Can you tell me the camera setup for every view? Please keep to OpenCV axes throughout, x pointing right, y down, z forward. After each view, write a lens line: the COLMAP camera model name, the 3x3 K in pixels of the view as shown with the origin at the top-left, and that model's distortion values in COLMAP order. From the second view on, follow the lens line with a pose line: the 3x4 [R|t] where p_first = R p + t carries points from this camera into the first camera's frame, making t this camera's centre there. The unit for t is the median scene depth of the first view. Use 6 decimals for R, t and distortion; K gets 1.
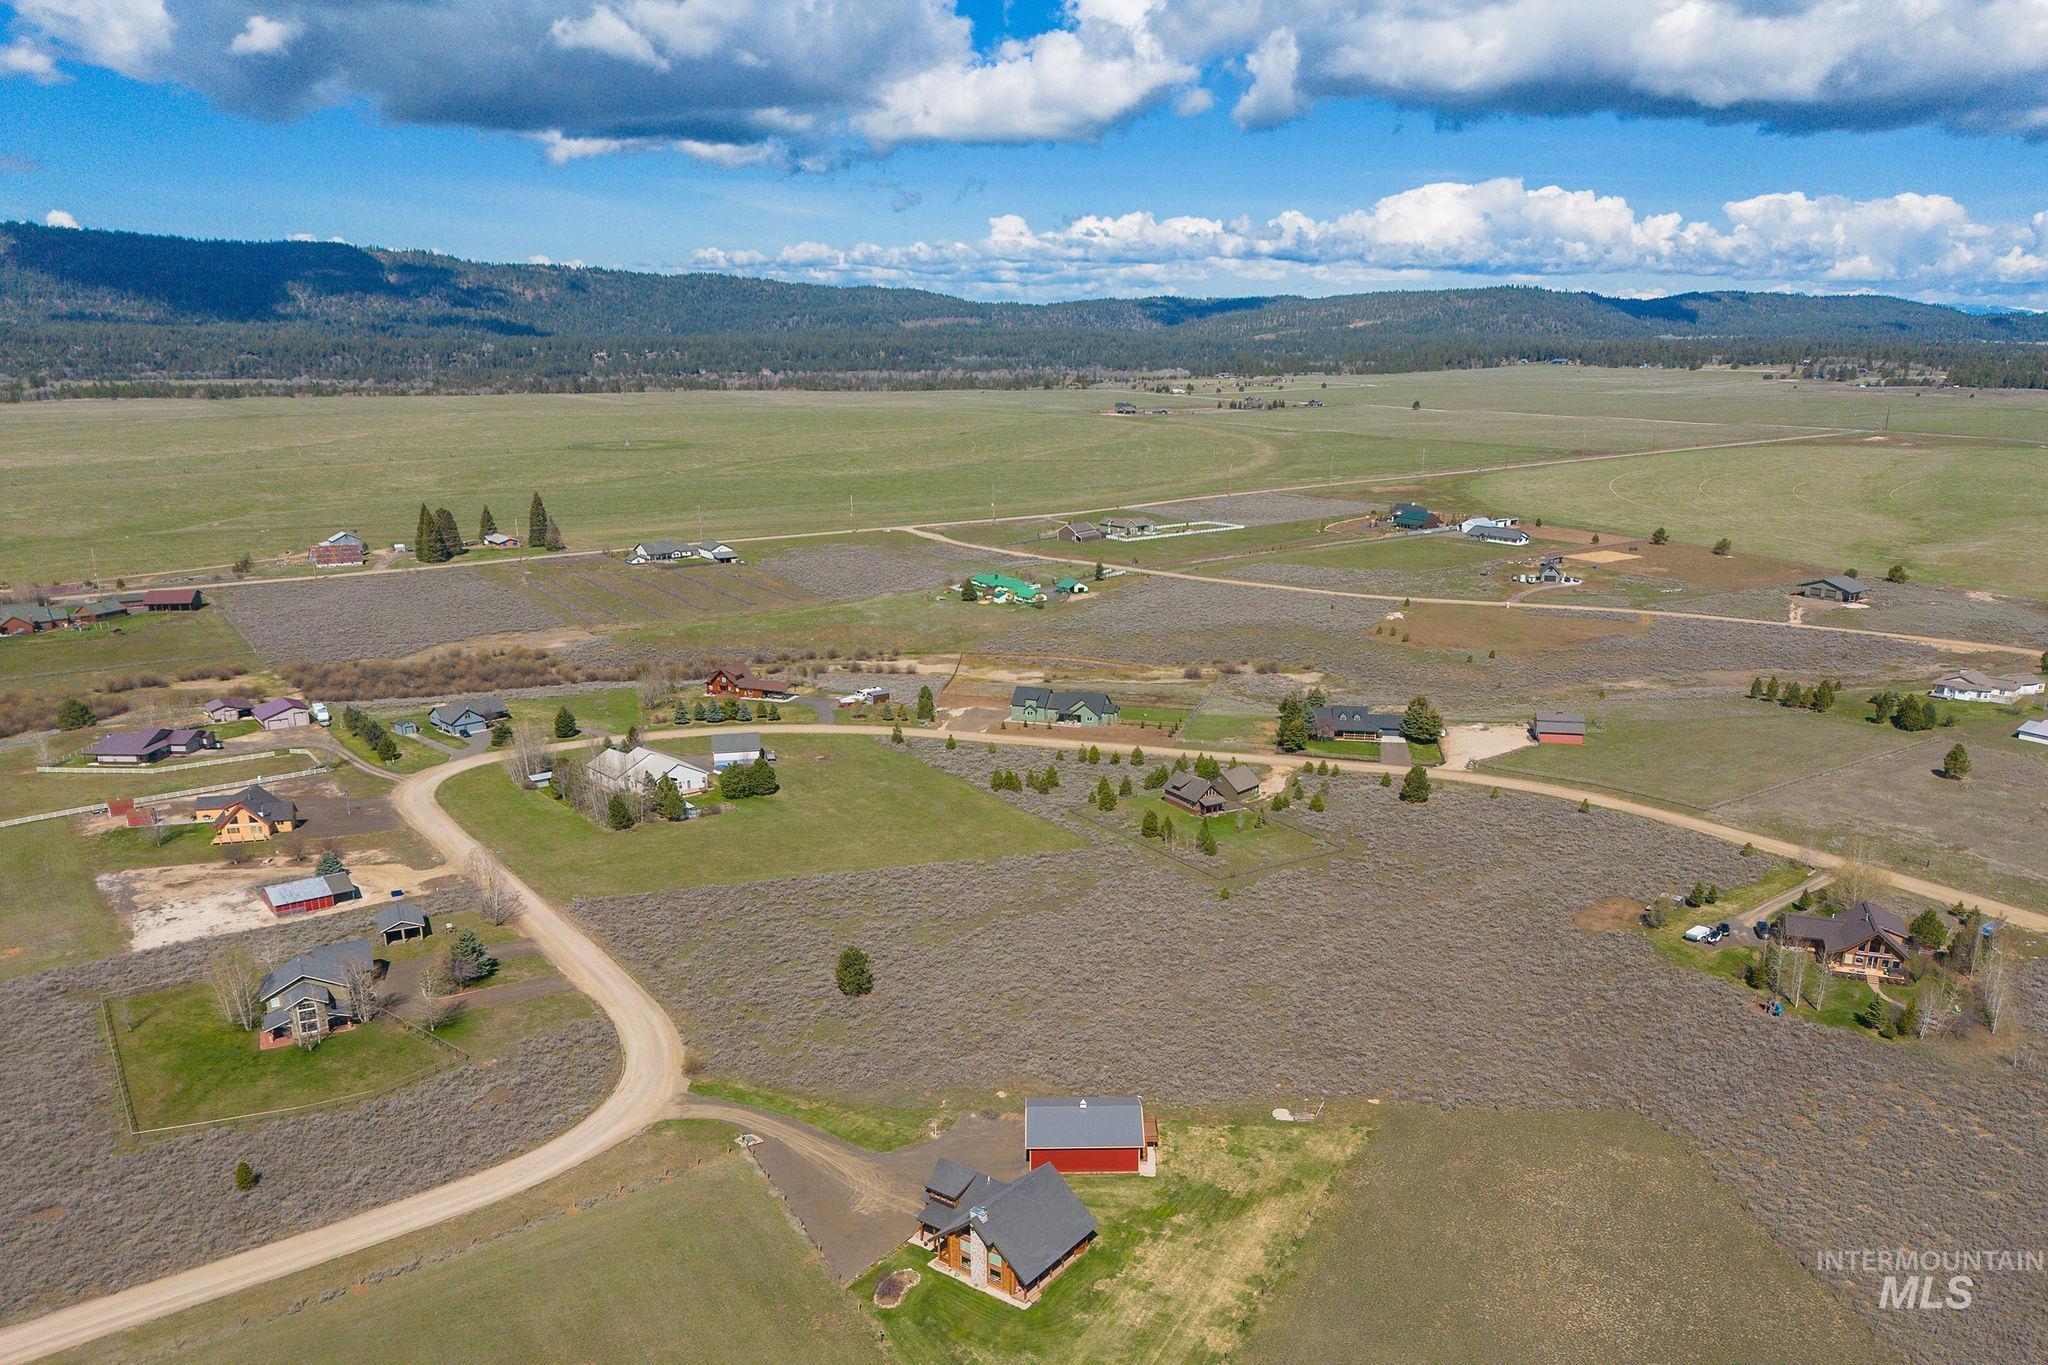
lens RADIAL K [[1511.8, 0, 1083.9], [0, 1511.8, 789.5], [0, 0, 1]] dist [0.075761, -0.067967]
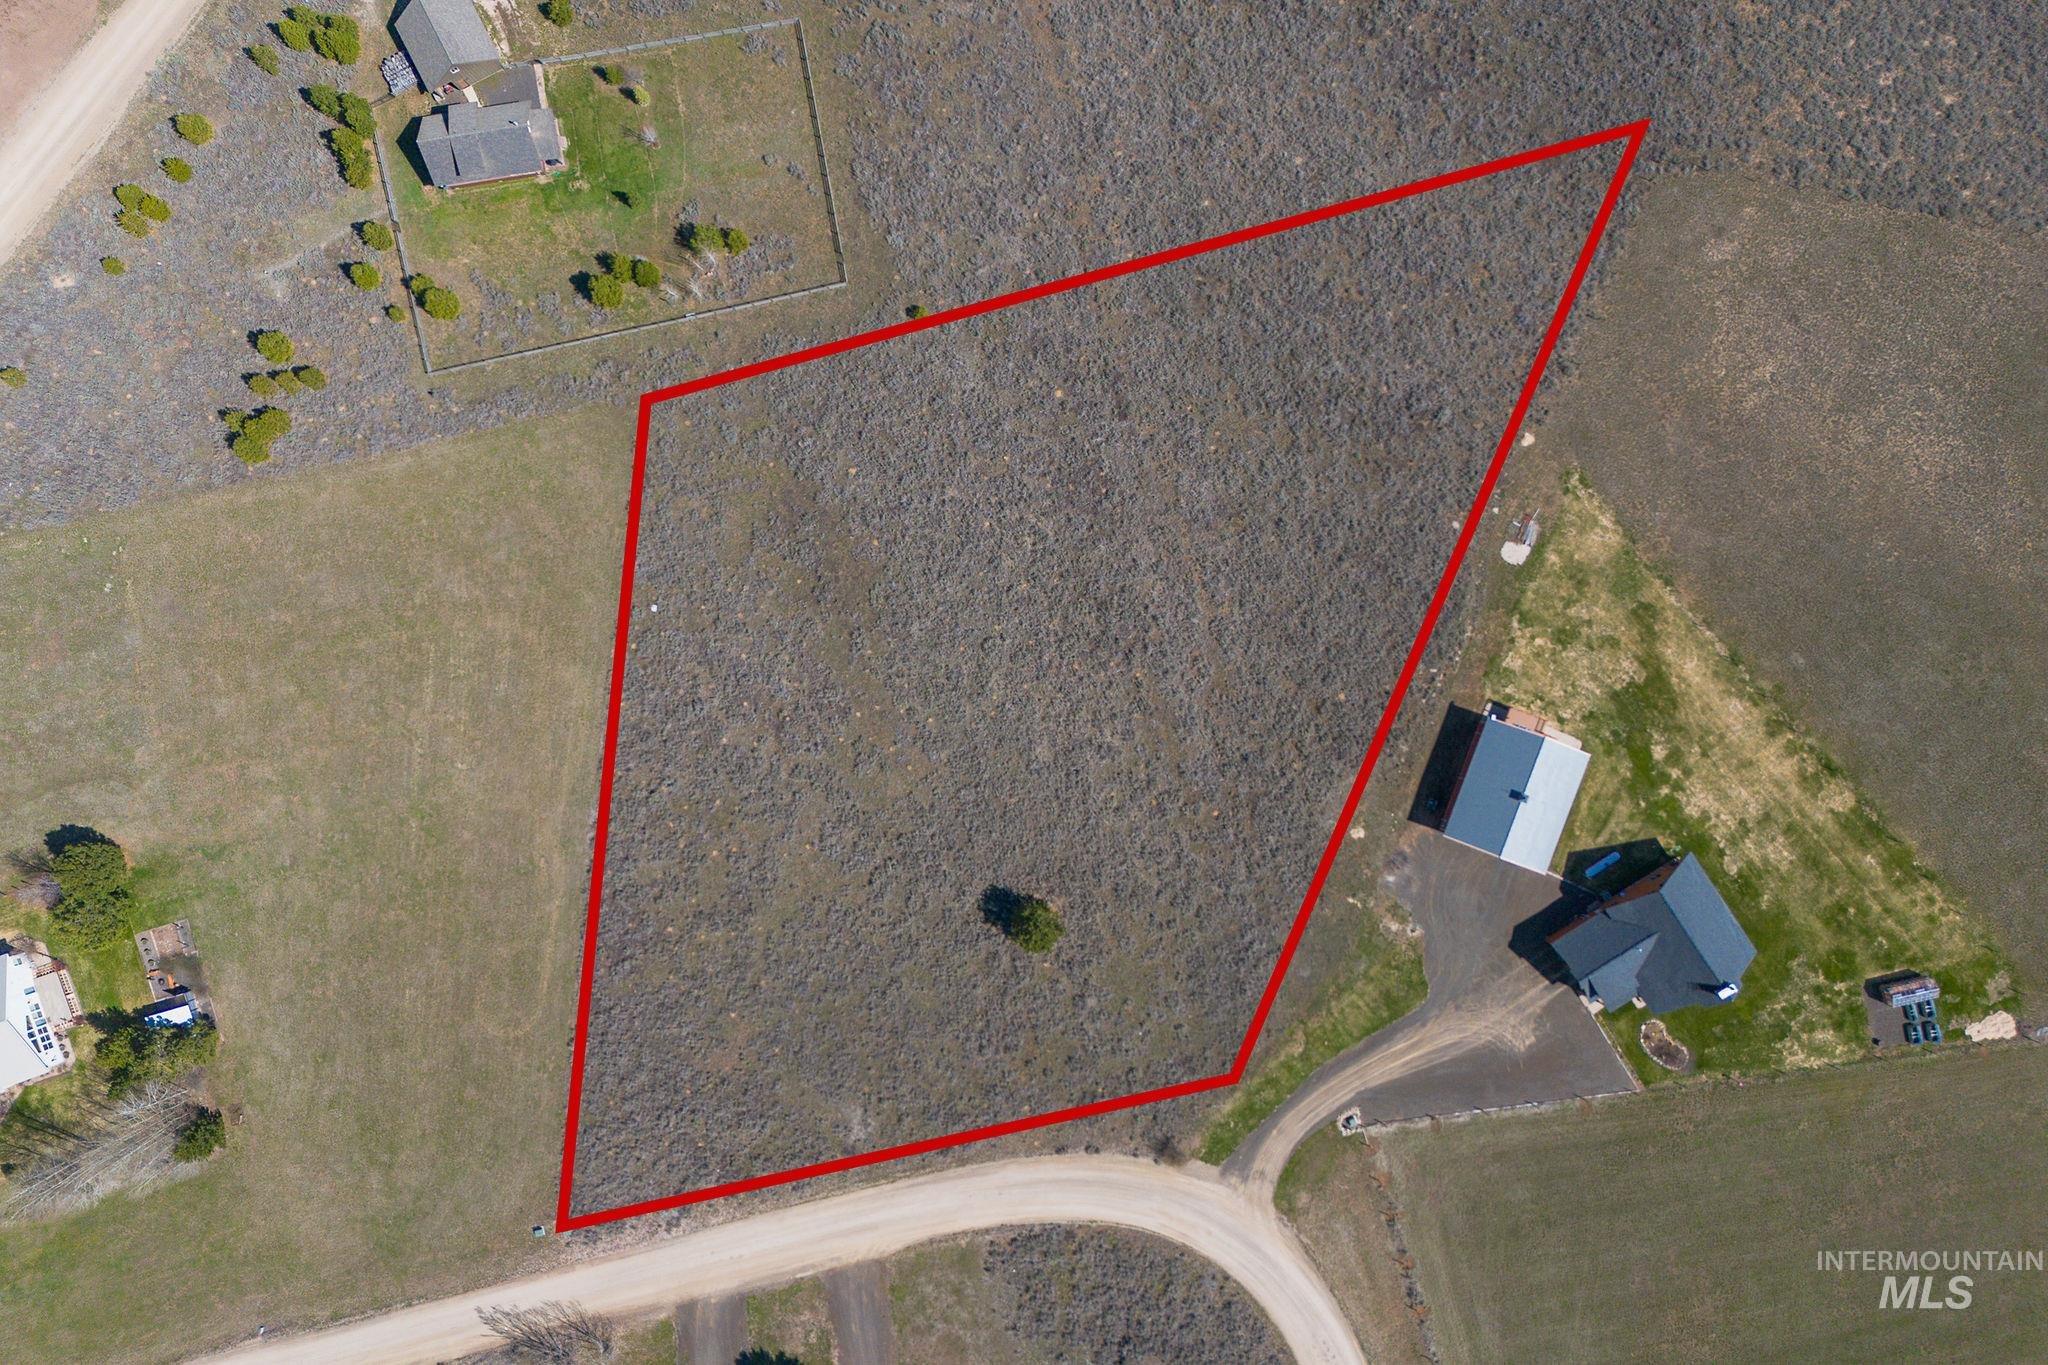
lens RADIAL K [[1420.8, 0, 1025.2], [0, 1420.8, 638.8], [0, 0, 1]] dist [0.081586, -0.075727]
pose [[0.382217, -0.924046, -0.007030, -0.008501], [0.287925, 0.111860, 0.951097, -0.297859], [-0.878071, -0.365549, 0.308811, 0.440983]]
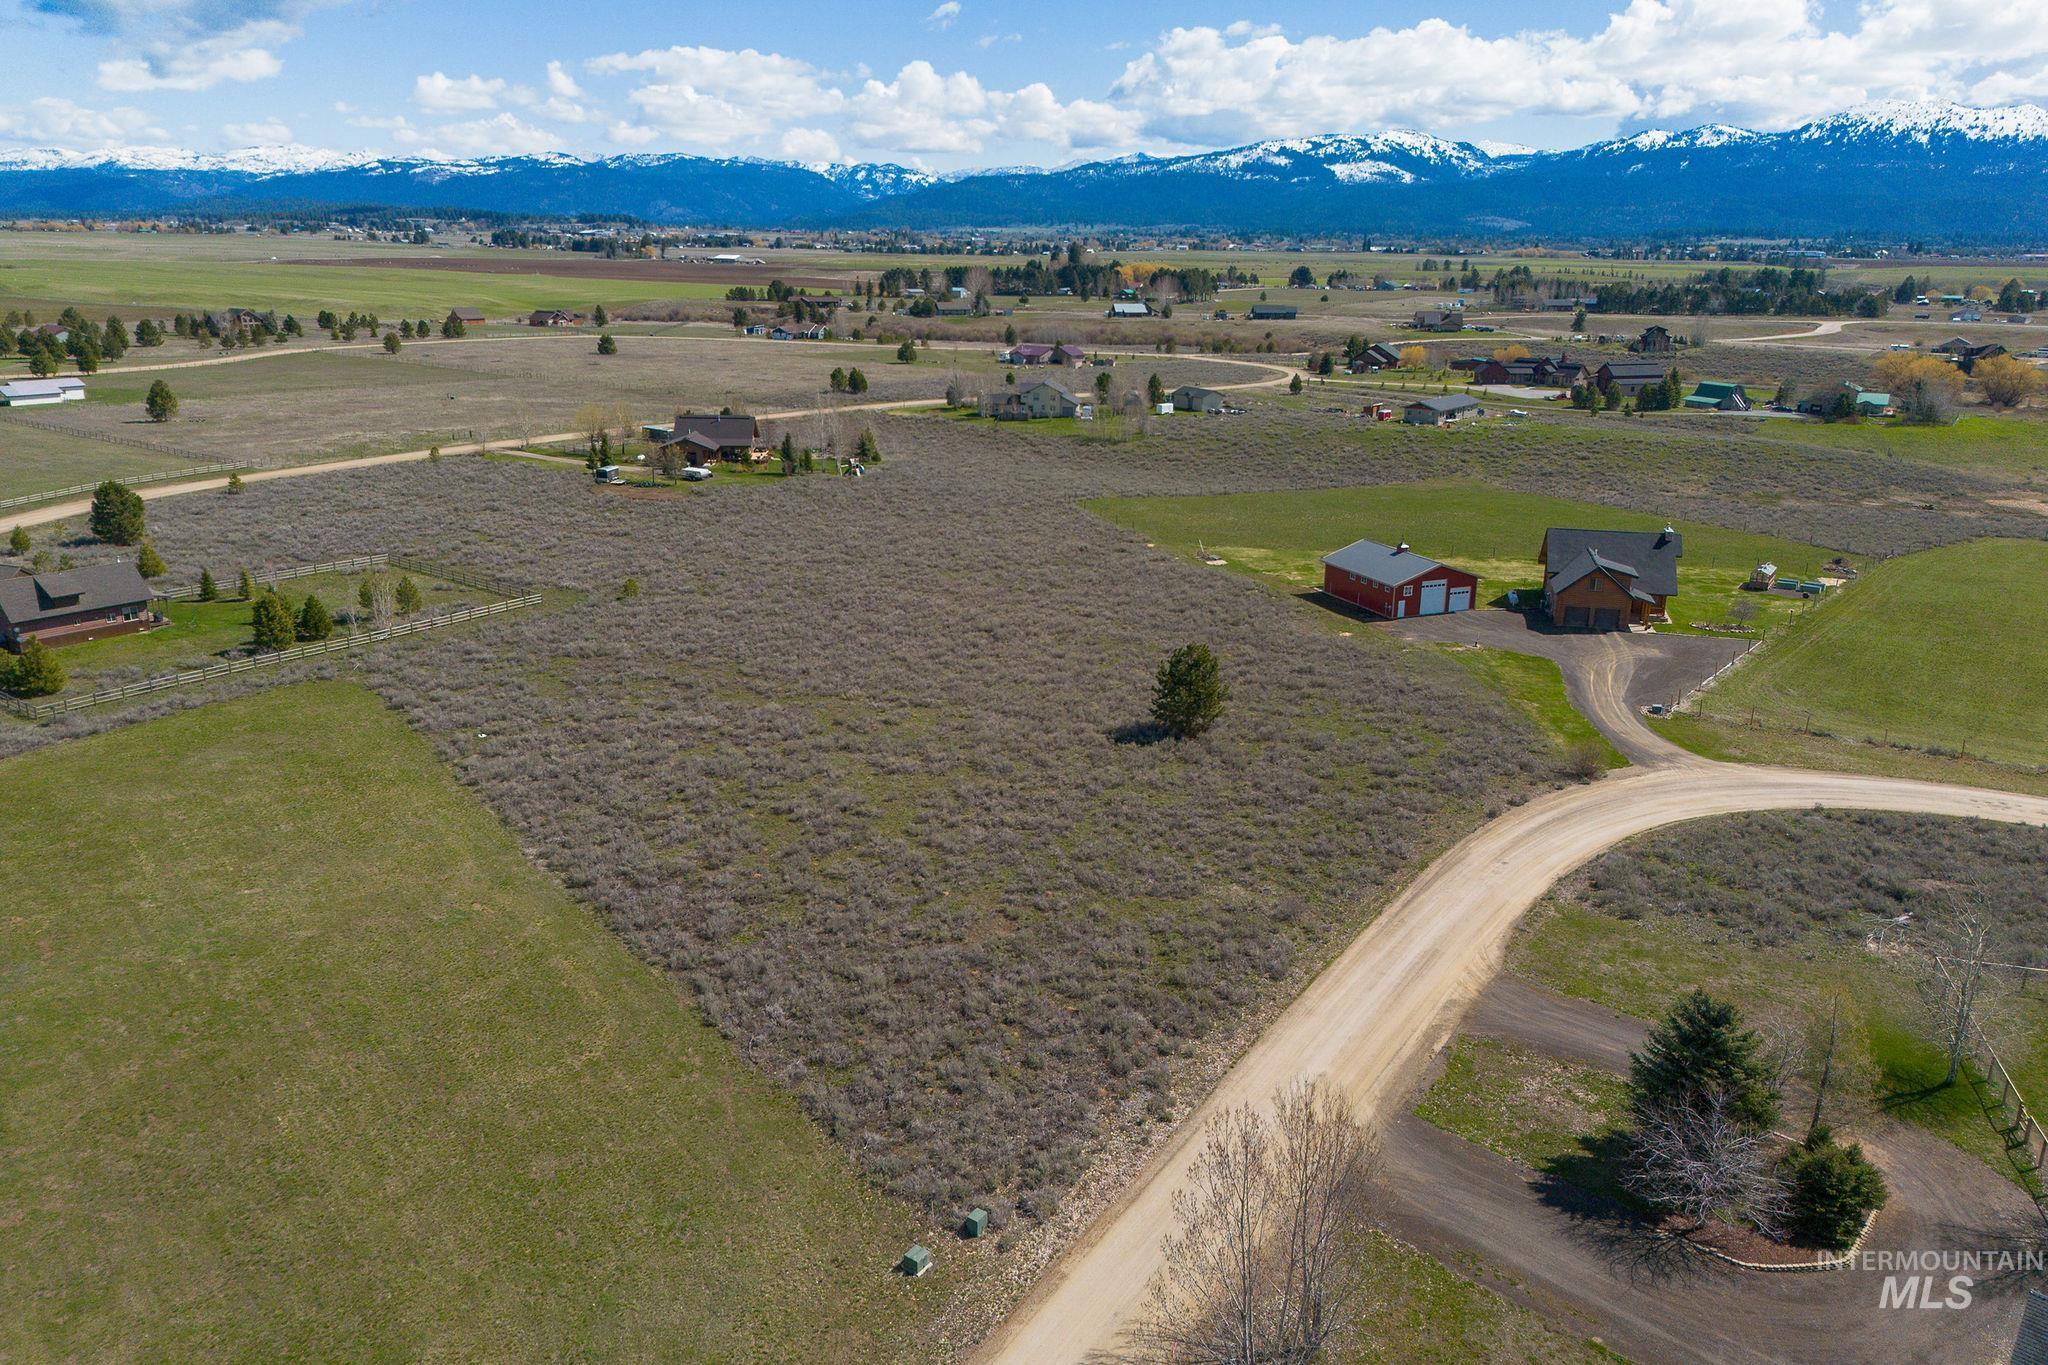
lens RADIAL K [[1437.8, 0, 1024.2], [0, 1437.8, 644.2], [0, 0, 1]] dist [0.068325, -0.061385]
pose [[-0.346074, -0.264204, 0.900238, -0.311495], [0.266251, 0.892425, 0.364264, -0.051981], [-0.899635, 0.365752, -0.238500, 0.615166]]
